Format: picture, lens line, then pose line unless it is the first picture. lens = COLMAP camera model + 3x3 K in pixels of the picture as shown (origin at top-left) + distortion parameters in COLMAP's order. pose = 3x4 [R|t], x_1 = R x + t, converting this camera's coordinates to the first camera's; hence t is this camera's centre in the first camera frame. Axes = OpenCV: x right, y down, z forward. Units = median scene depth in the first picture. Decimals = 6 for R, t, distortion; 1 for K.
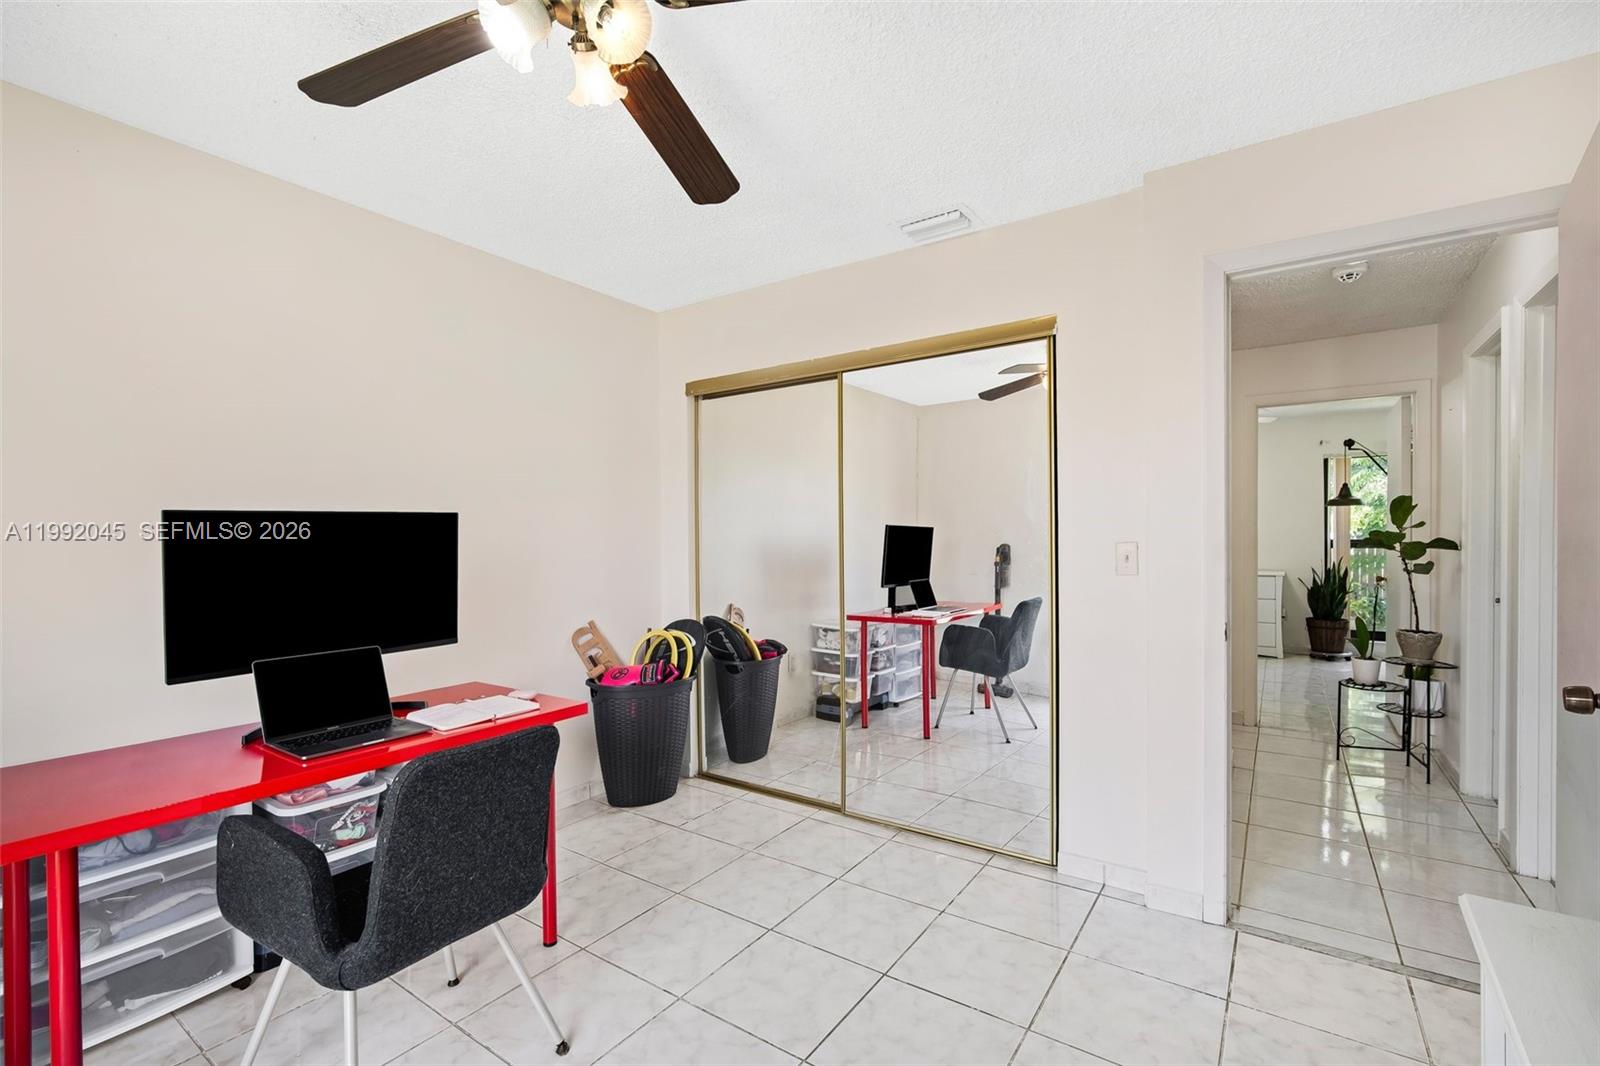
lens RADIAL K [[702.7, 0, 798.6], [0, 702.7, 540.3], [0, 0, 1]] dist [-0.010837, 0.001912]
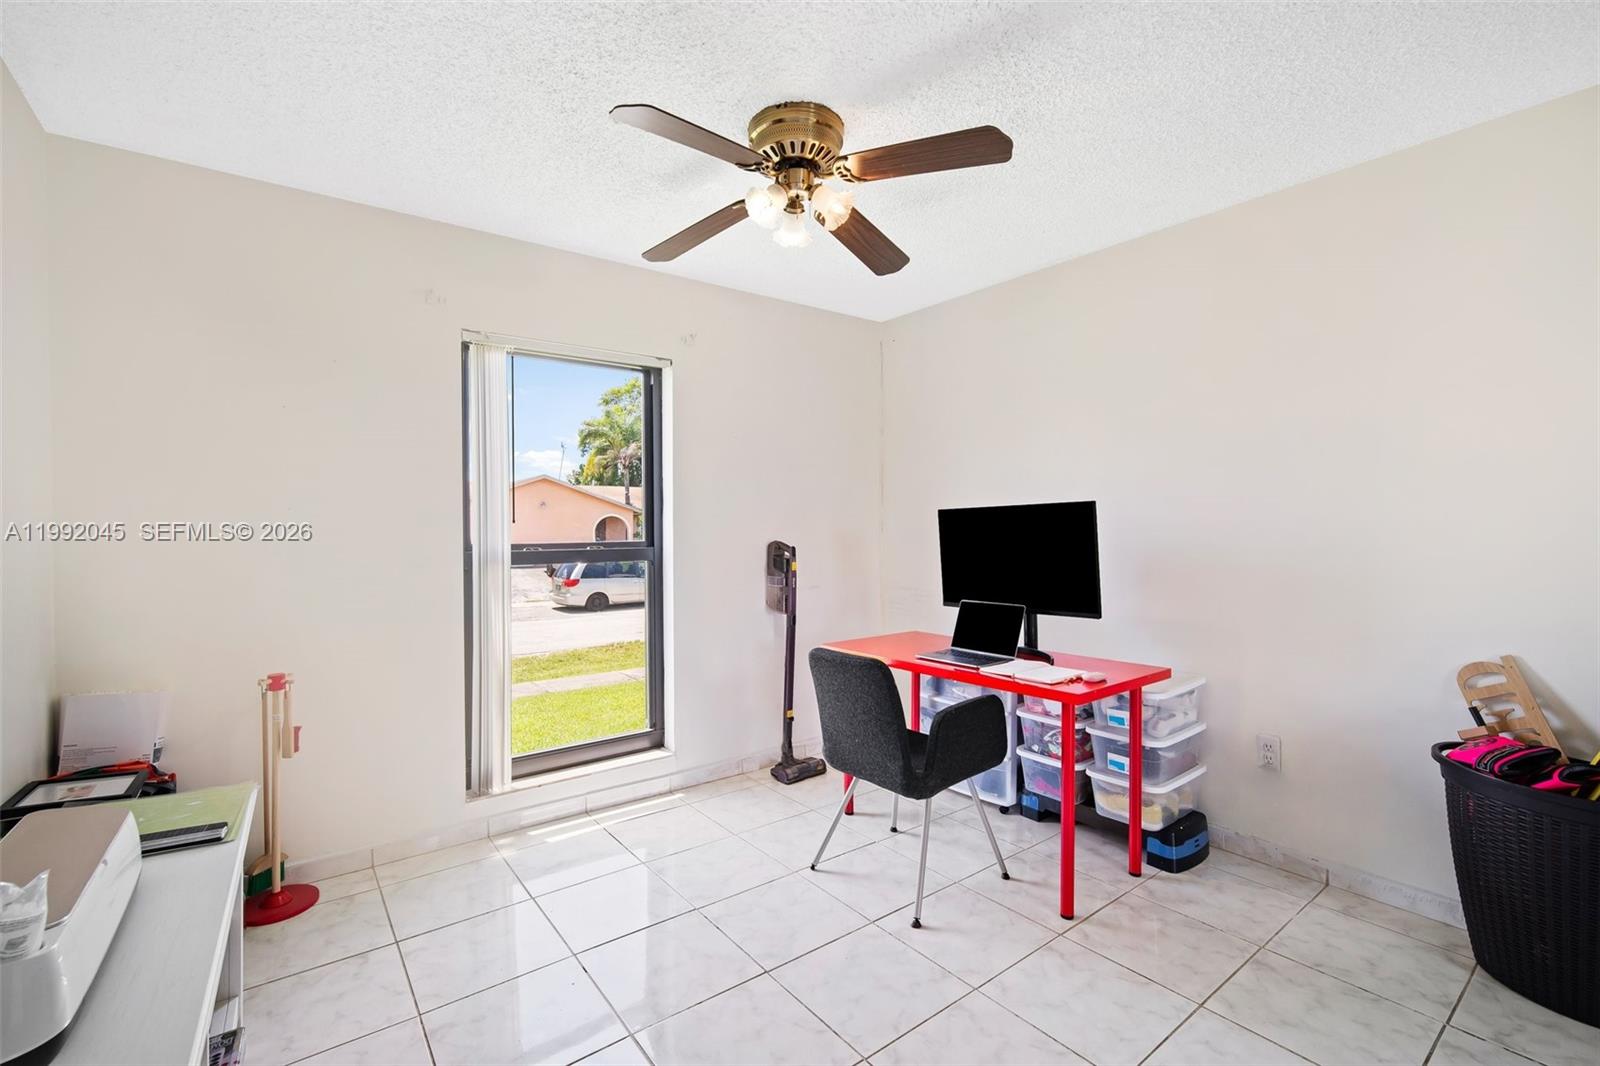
lens RADIAL K [[702.7, 0, 798.8], [0, 702.7, 531.9], [0, 0, 1]] dist [-0.010837, 0.001912]
pose [[-0.319364, 0.006563, -0.947609, 0.717358], [0.004479, 0.999975, 0.005416, 0.002333], [0.947622, -0.002515, -0.319385, 0.919342]]
